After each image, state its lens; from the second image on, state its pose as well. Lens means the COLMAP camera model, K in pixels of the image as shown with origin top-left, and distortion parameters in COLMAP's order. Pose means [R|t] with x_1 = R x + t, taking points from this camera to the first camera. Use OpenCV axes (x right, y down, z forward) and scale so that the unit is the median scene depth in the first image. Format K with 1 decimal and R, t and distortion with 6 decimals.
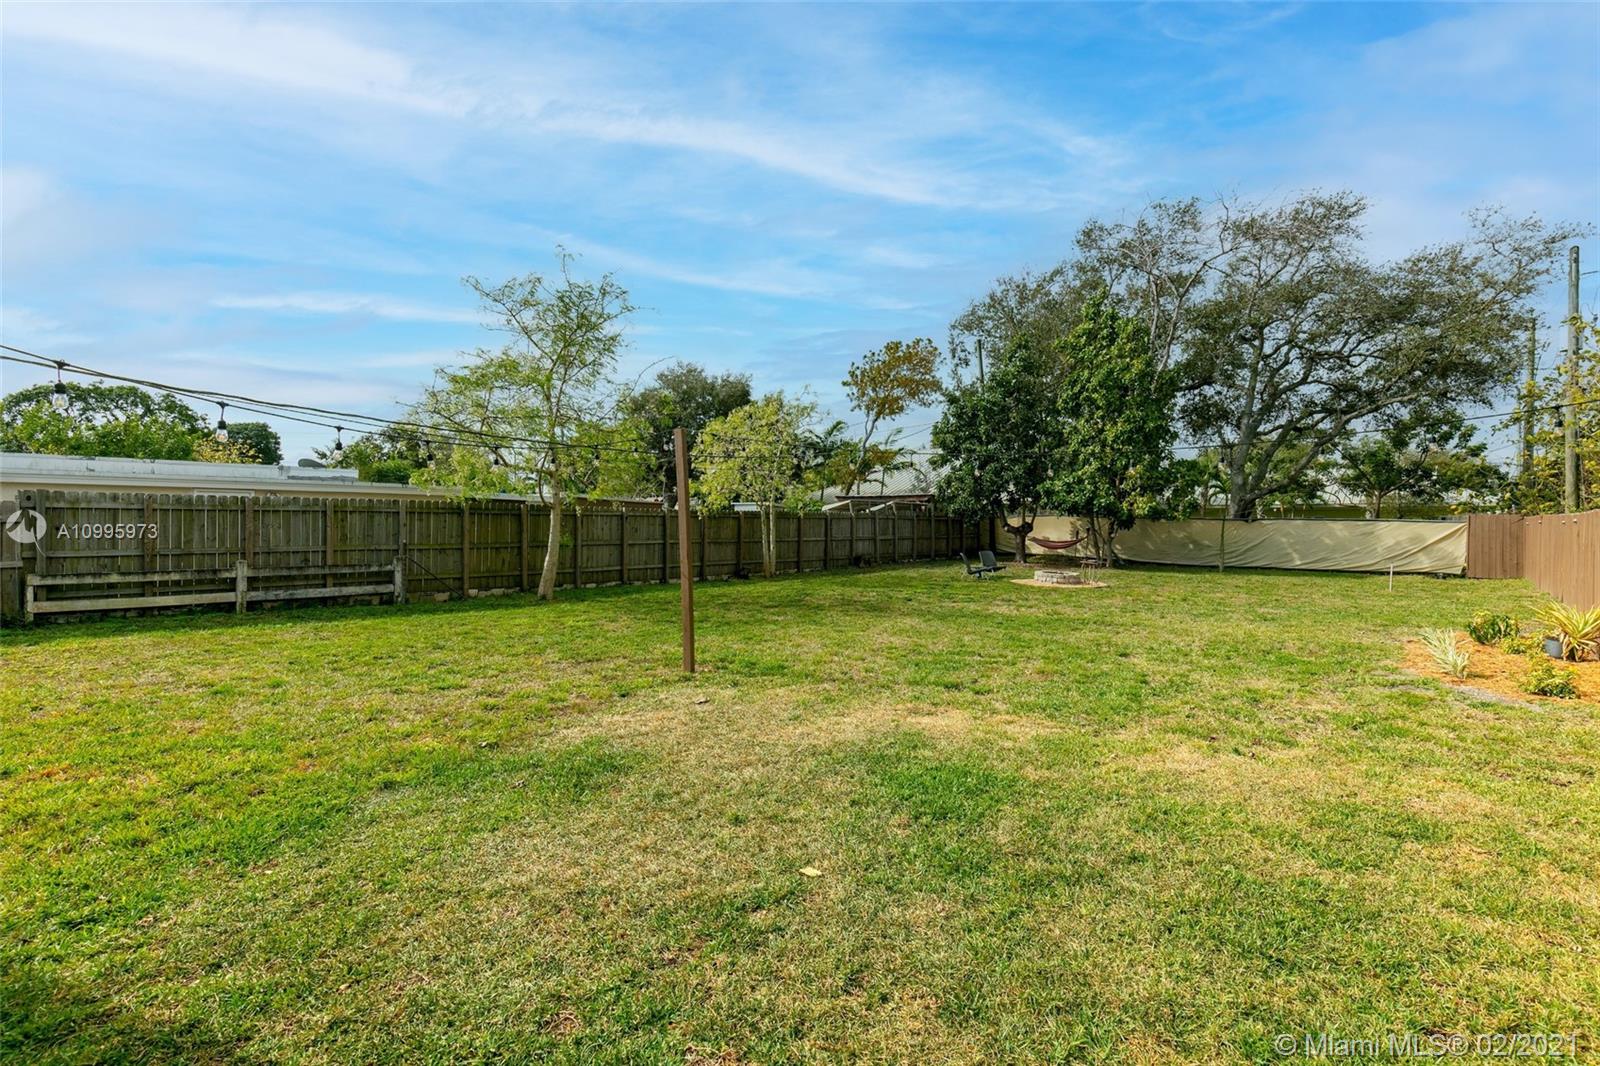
lens RADIAL K [[735.7, 0, 797.2], [0, 735.7, 536.1], [0, 0, 1]] dist [0.000599, 0.001103]
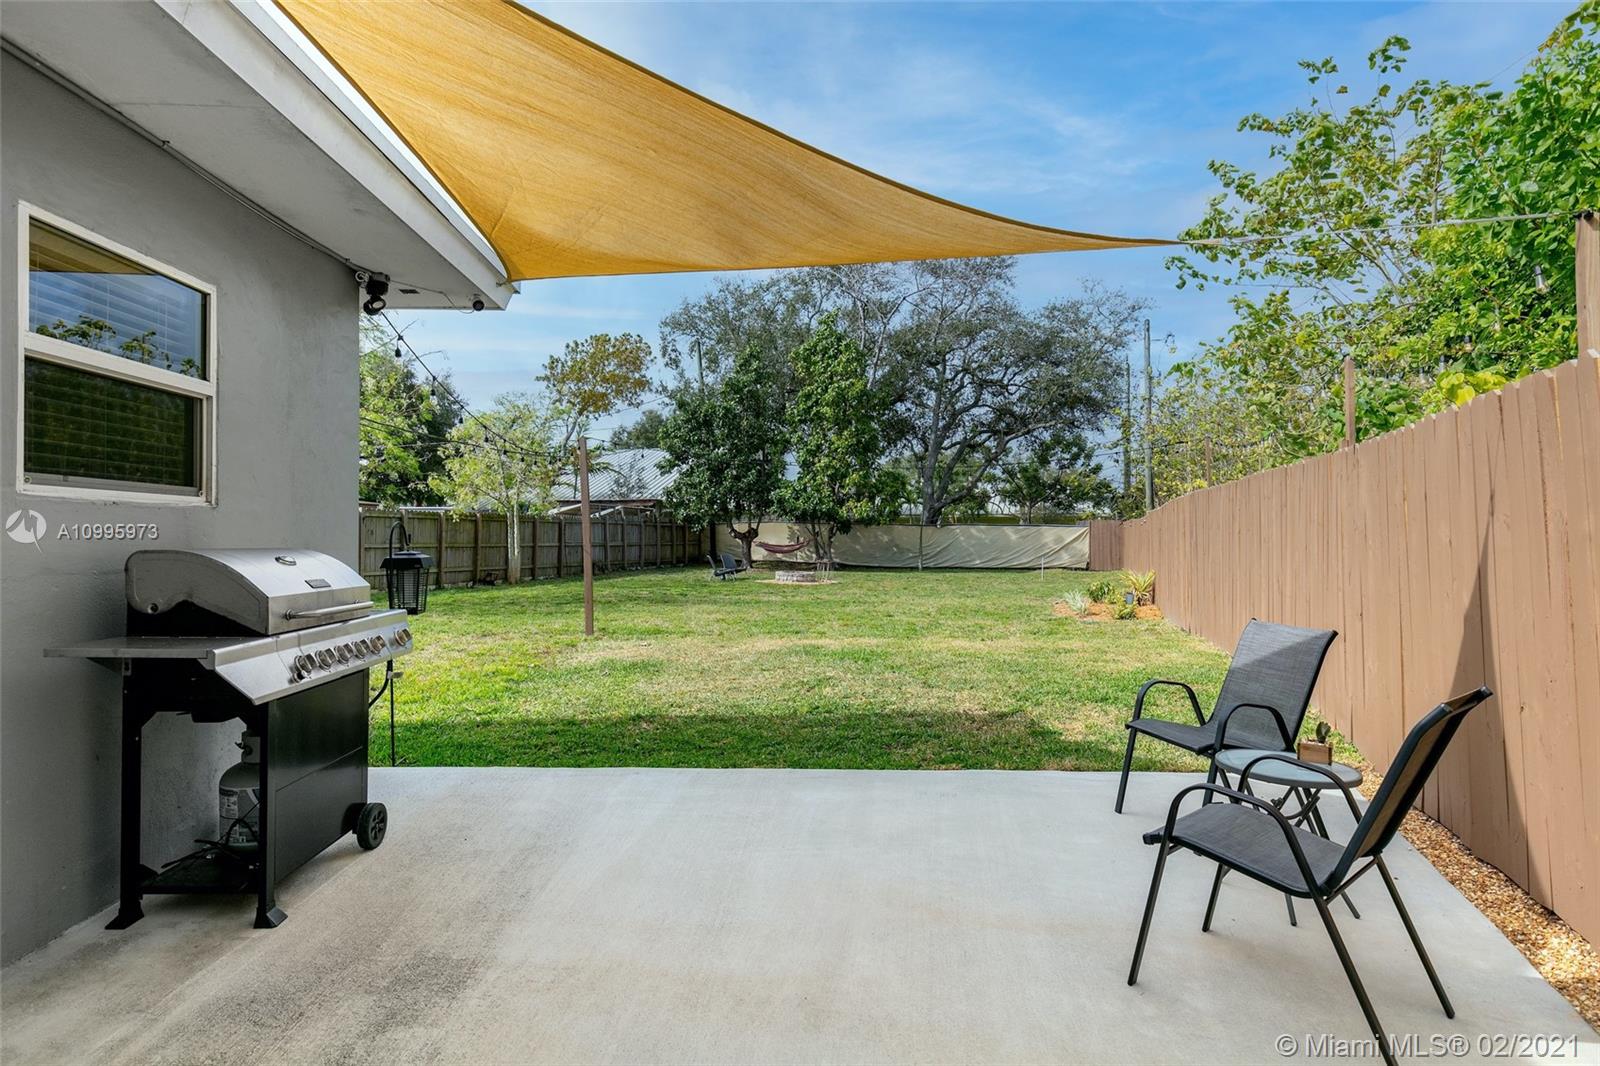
lens RADIAL K [[923.3, 0, 800.2], [0, 923.3, 526.2], [0, 0, 1]] dist [0.003969, -0.000081]
pose [[0.908838, 0.001683, 0.417146, -0.152211], [0.012320, 0.999447, -0.030874, 0.018014], [-0.416968, 0.033199, 0.908315, -0.175550]]
